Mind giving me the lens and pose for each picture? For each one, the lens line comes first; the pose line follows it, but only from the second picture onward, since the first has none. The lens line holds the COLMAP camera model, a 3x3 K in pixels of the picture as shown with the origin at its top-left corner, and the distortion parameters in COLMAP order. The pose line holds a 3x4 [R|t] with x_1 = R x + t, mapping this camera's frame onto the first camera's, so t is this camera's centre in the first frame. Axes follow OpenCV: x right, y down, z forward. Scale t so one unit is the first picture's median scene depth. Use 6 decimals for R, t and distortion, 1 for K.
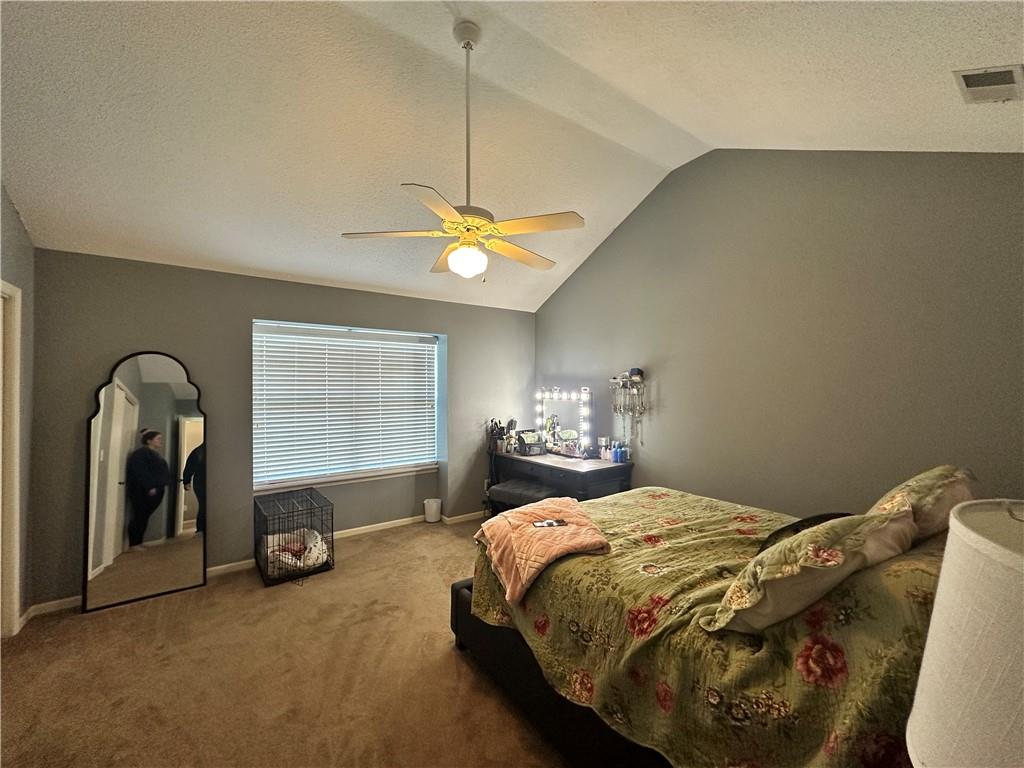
lens RADIAL K [[407.1, 0, 512.8], [0, 407.1, 385.8], [0, 0, 1]] dist [0.001041, -0.000419]
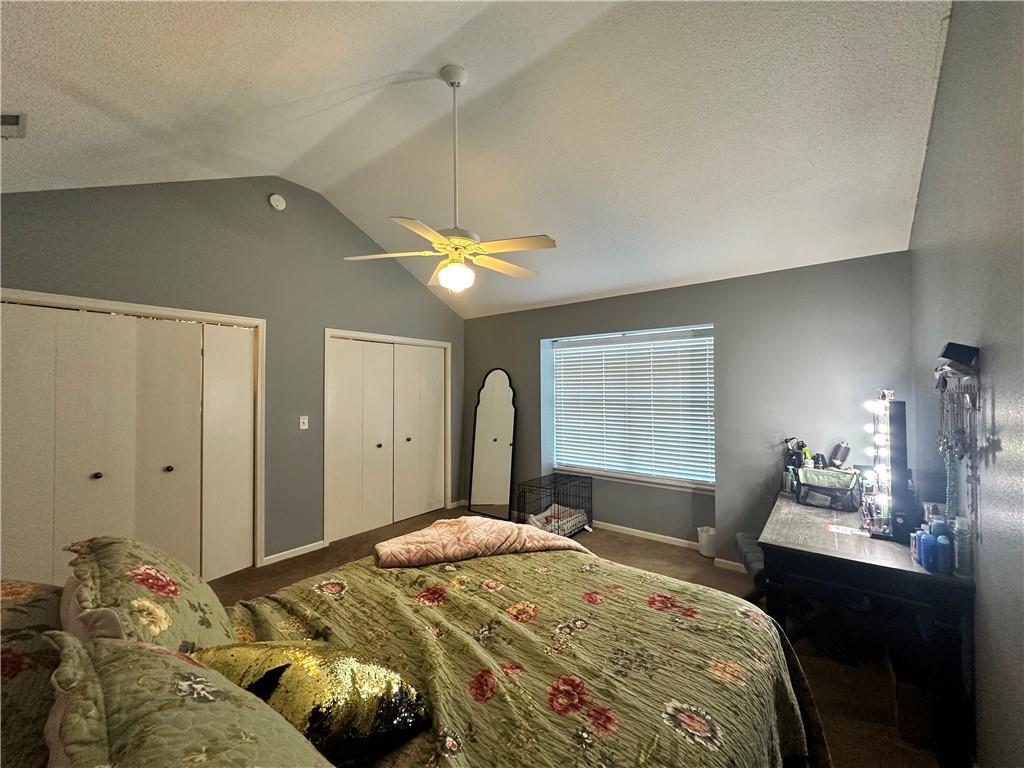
lens RADIAL K [[407.1, 0, 510.0], [0, 407.1, 387.7], [0, 0, 1]] dist [0.001041, -0.000419]
pose [[0.268112, -0.005777, -0.963370, 0.569326], [0.005185, 0.999976, -0.004554, 0.001294], [0.963374, -0.003774, 0.268135, 0.484055]]
